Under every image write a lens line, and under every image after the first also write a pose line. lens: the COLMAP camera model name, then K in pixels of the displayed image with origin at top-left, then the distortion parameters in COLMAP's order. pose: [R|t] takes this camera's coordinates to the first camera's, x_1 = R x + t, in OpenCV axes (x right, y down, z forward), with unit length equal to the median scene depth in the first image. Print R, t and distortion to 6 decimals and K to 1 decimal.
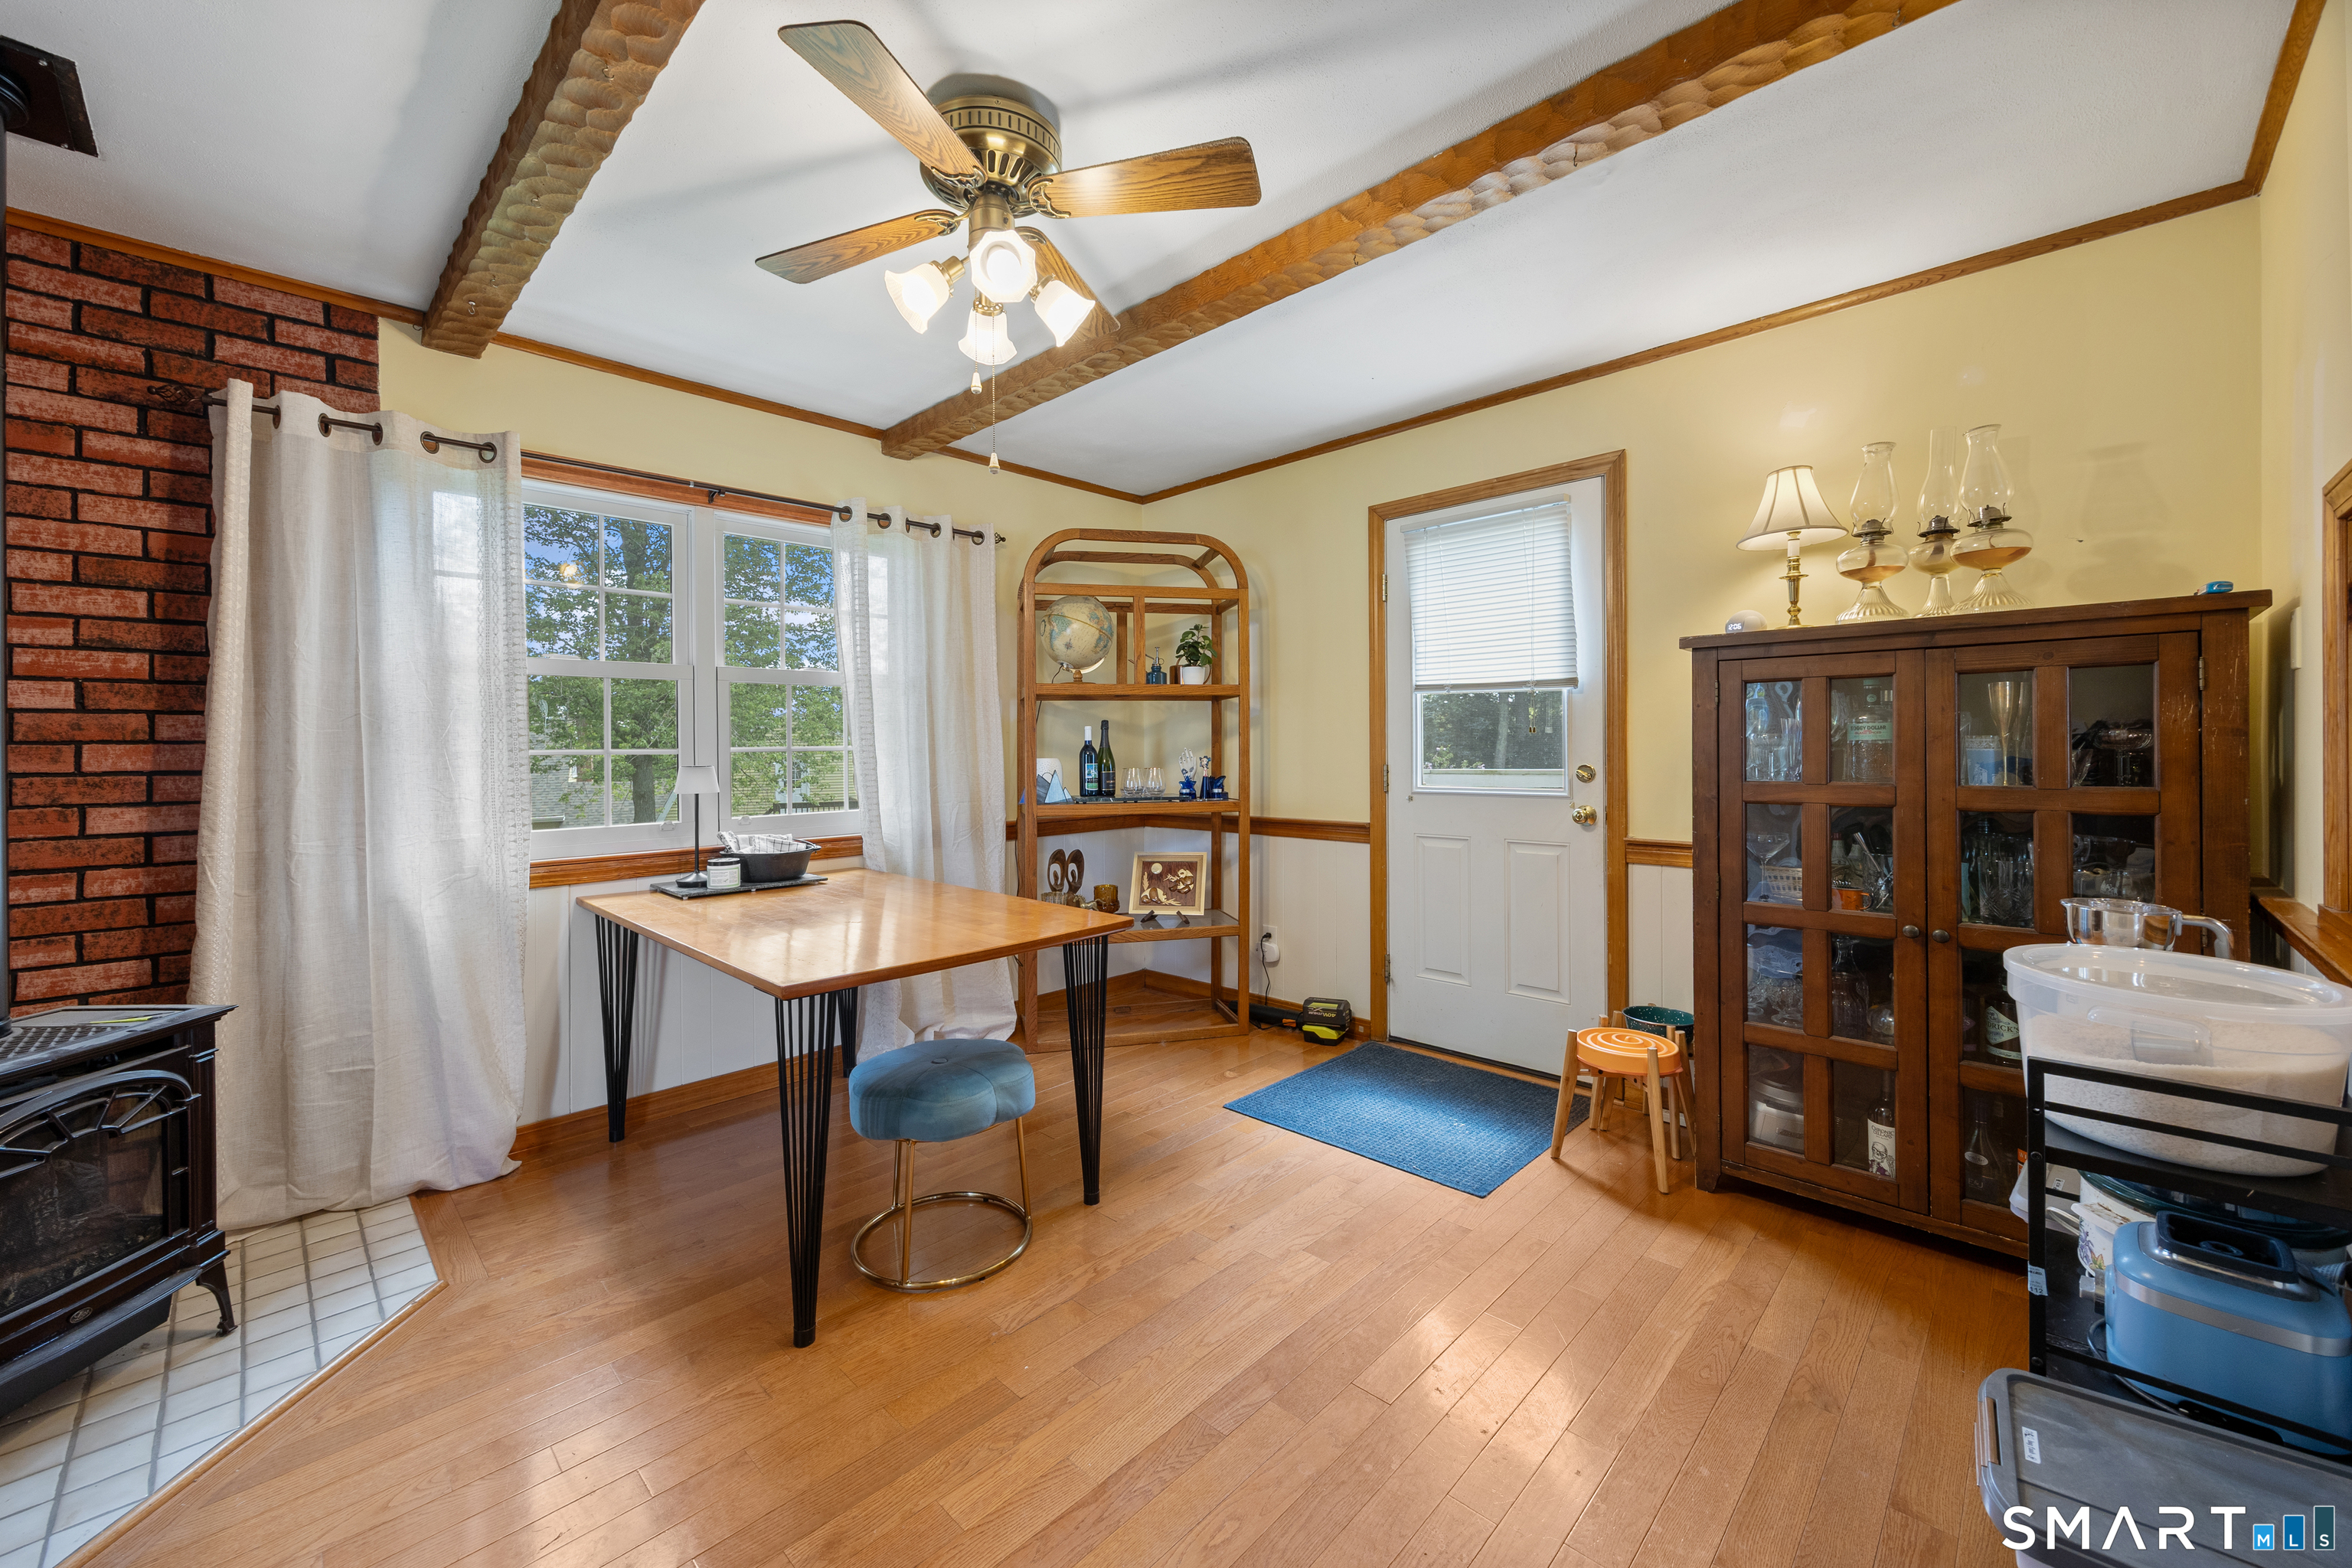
lens RADIAL K [[911.9, 0, 1155.6], [0, 911.9, 744.1], [0, 0, 1]] dist [-0.000578, 0.000052]
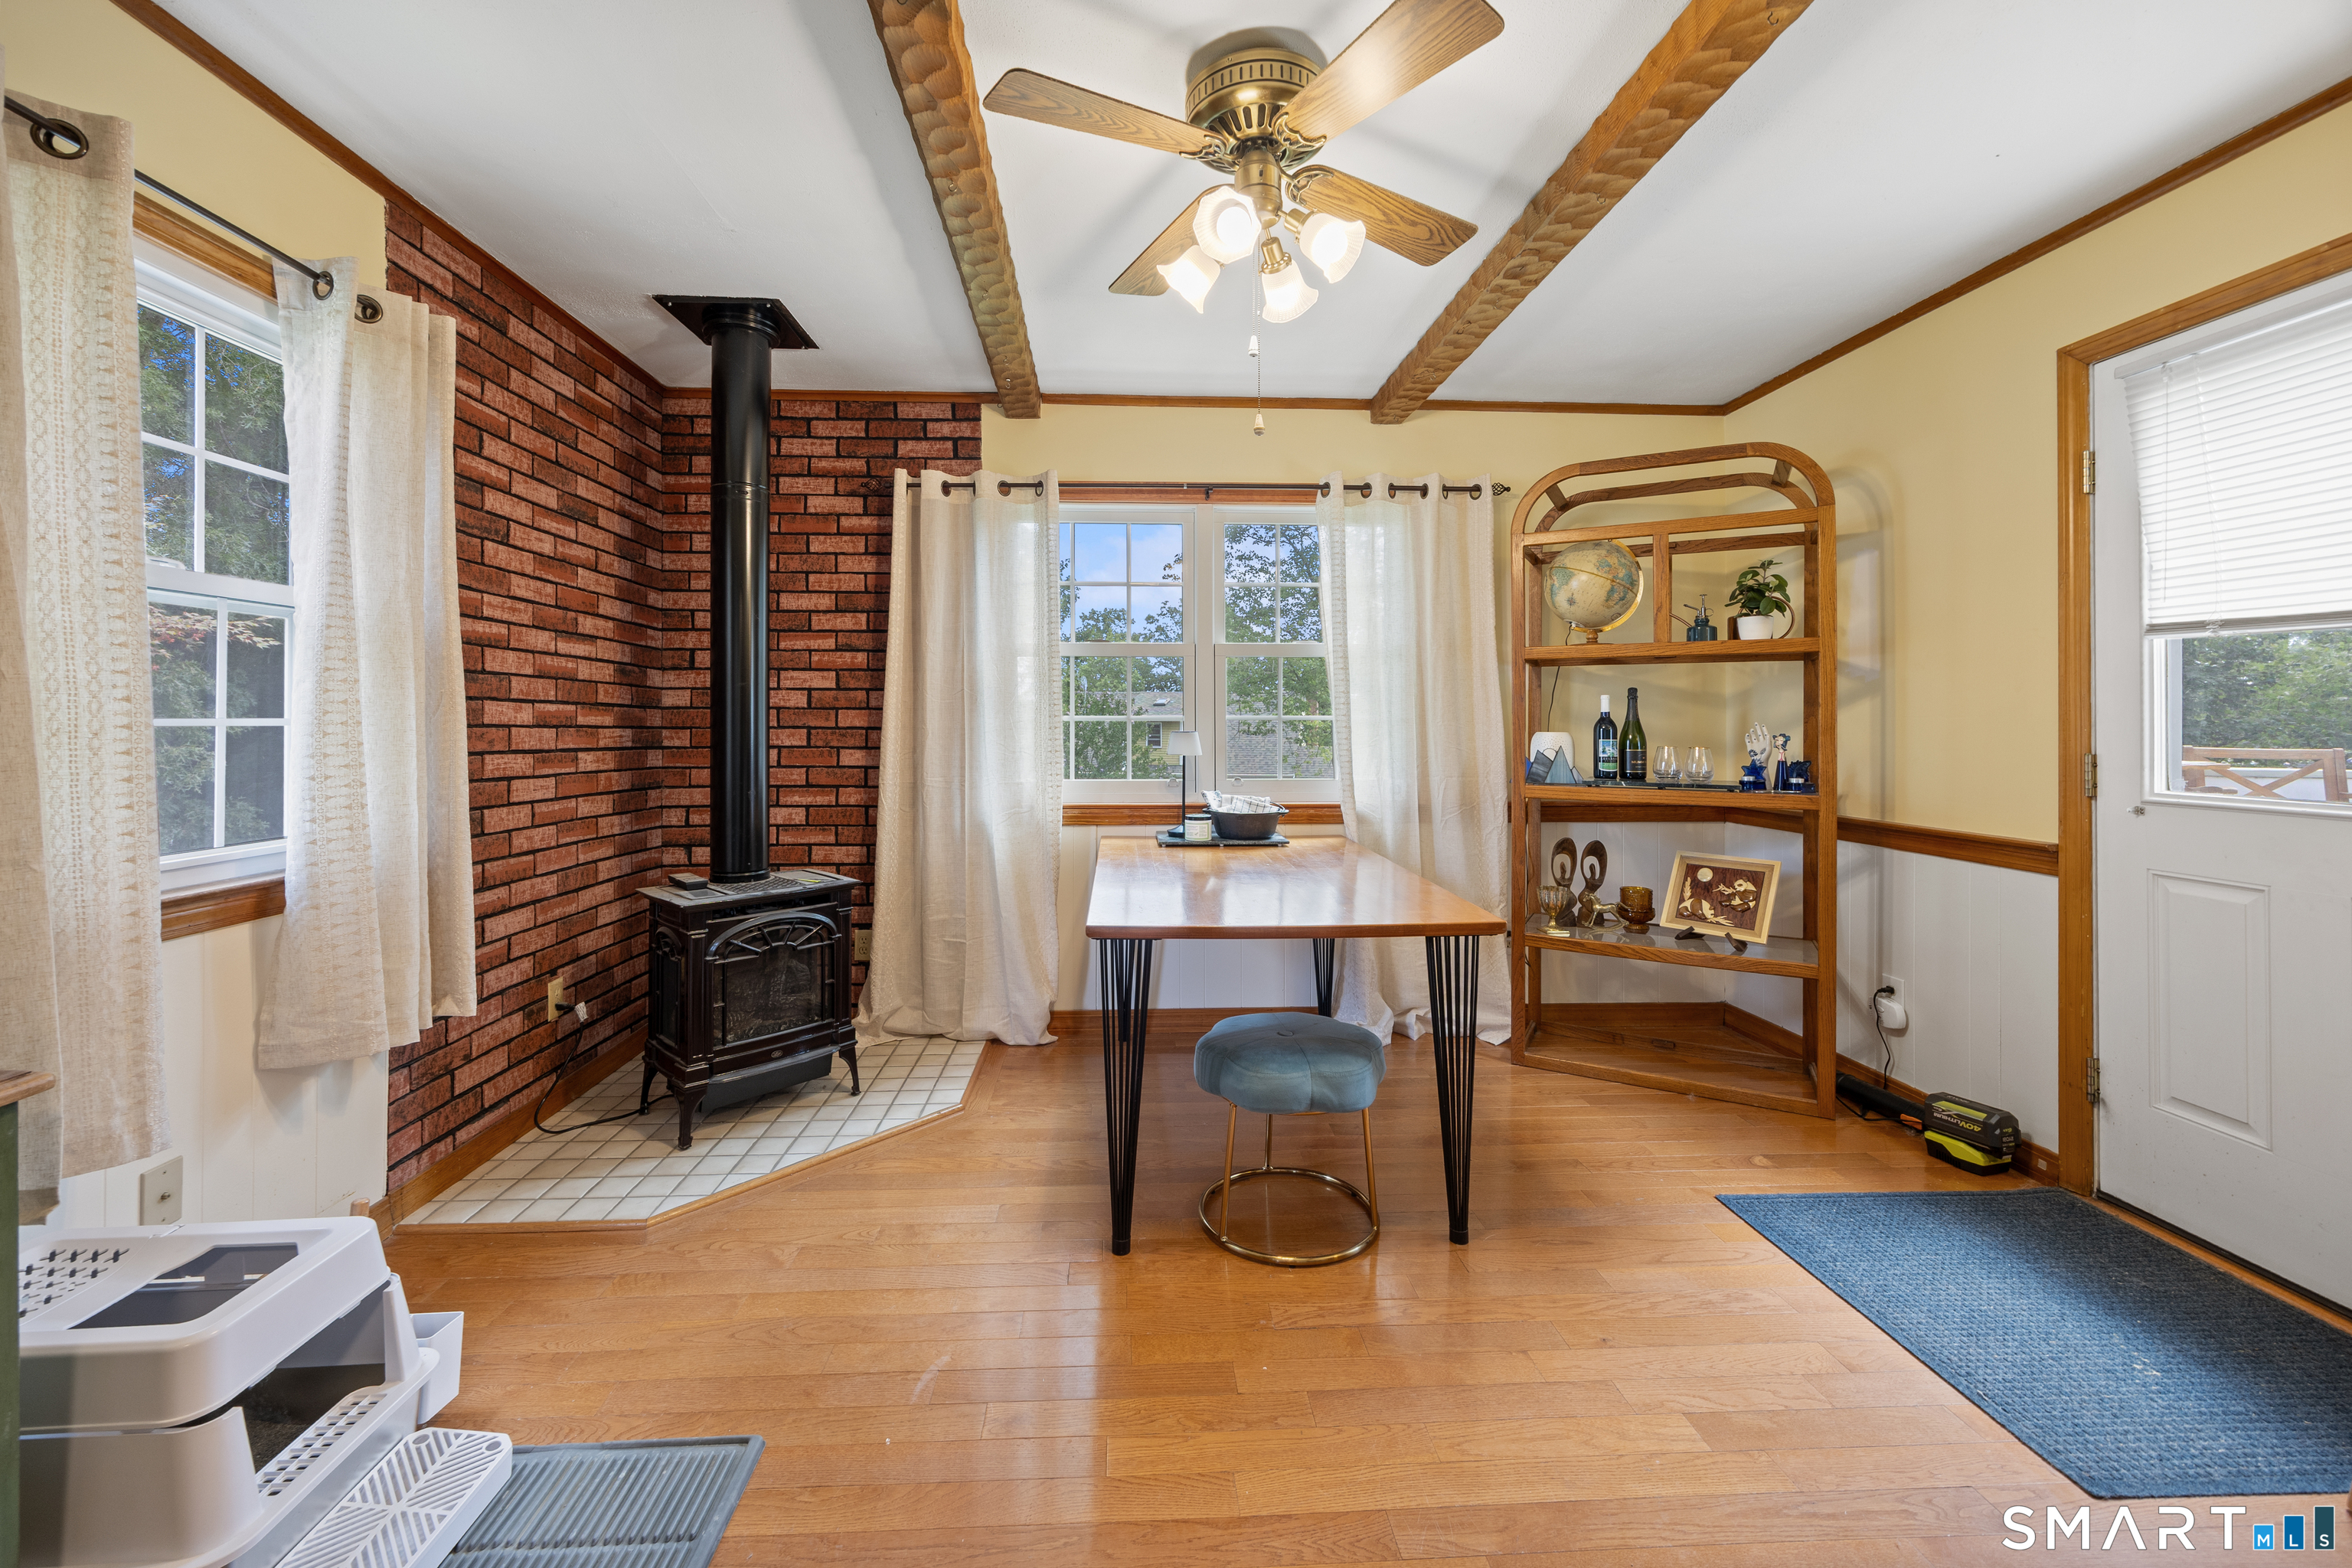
lens RADIAL K [[917.6, 0, 1161.7], [0, 917.6, 711.1], [0, 0, 1]] dist [-0.000116, 0.000137]
pose [[0.739760, 0.006048, -0.672844, 0.261707], [-0.008997, 0.999959, -0.000904, -0.000696], [0.672811, 0.006722, 0.739784, 0.133448]]
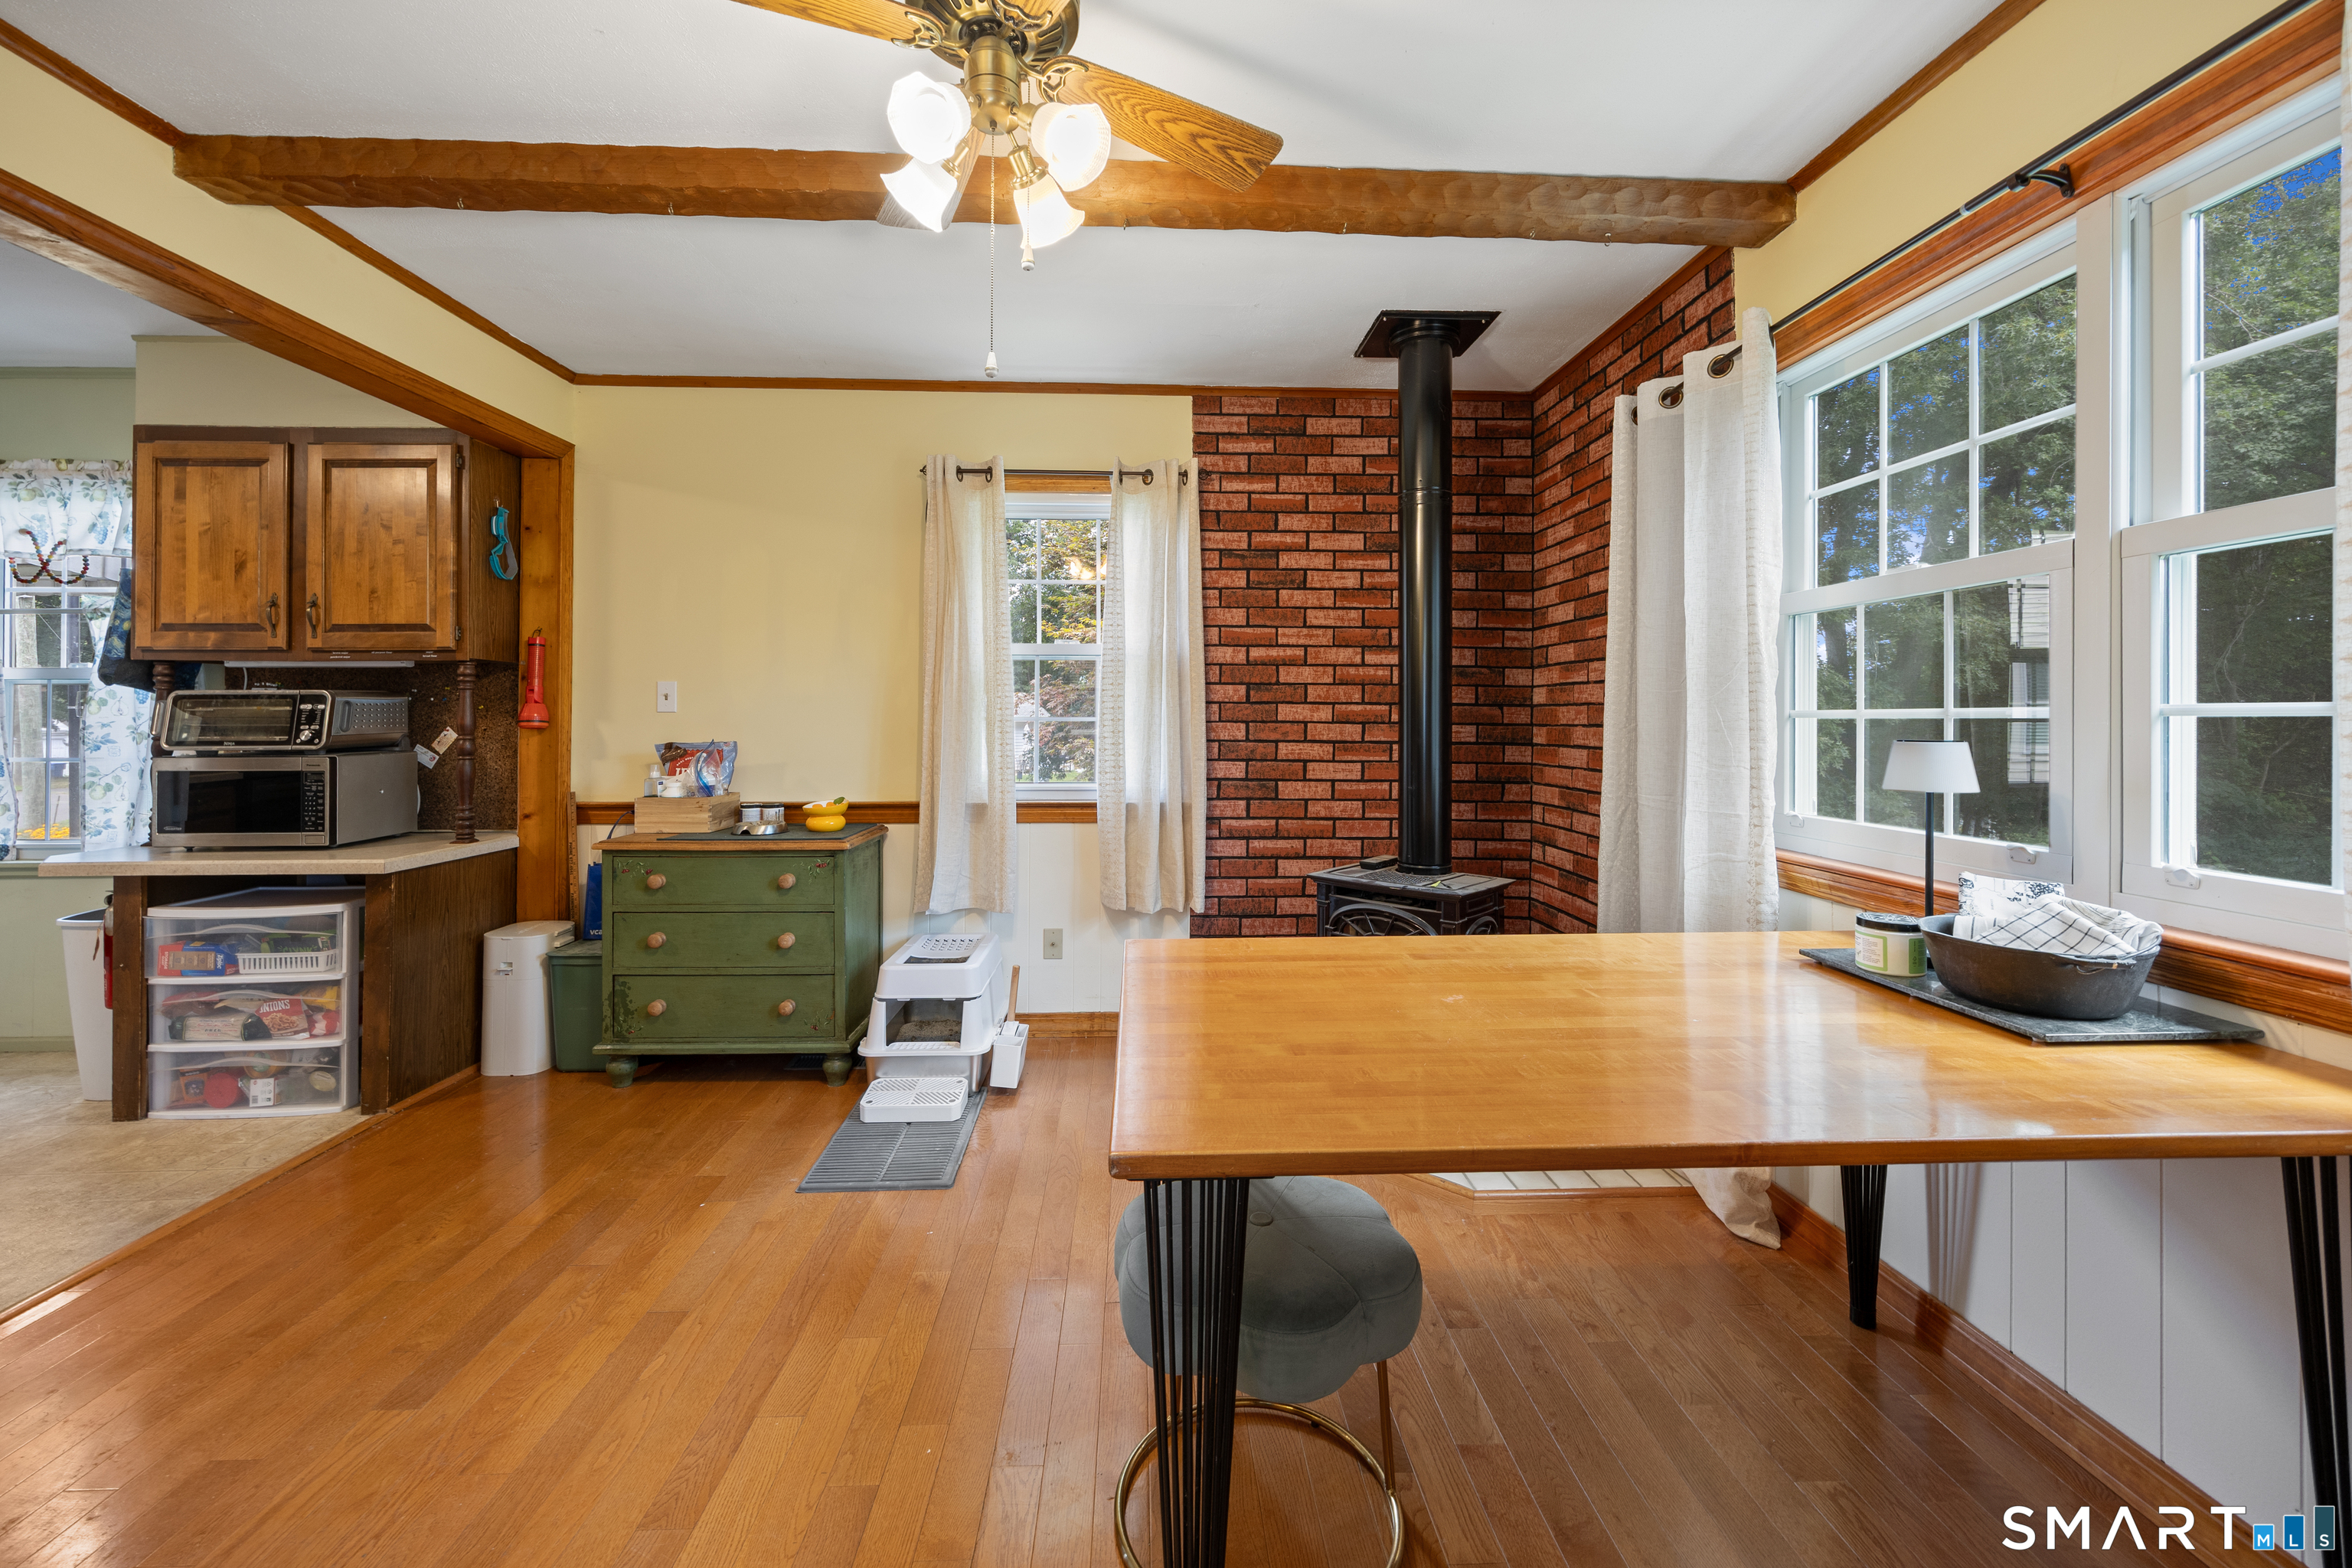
lens RADIAL K [[917.6, 0, 1161.7], [0, 917.6, 711.1], [0, 0, 1]] dist [-0.000116, 0.000137]
pose [[-0.677055, 0.007162, -0.735898, 0.209188], [0.007404, 0.999968, 0.002920, -0.000781], [0.735895, -0.003471, -0.677086, 1.060096]]
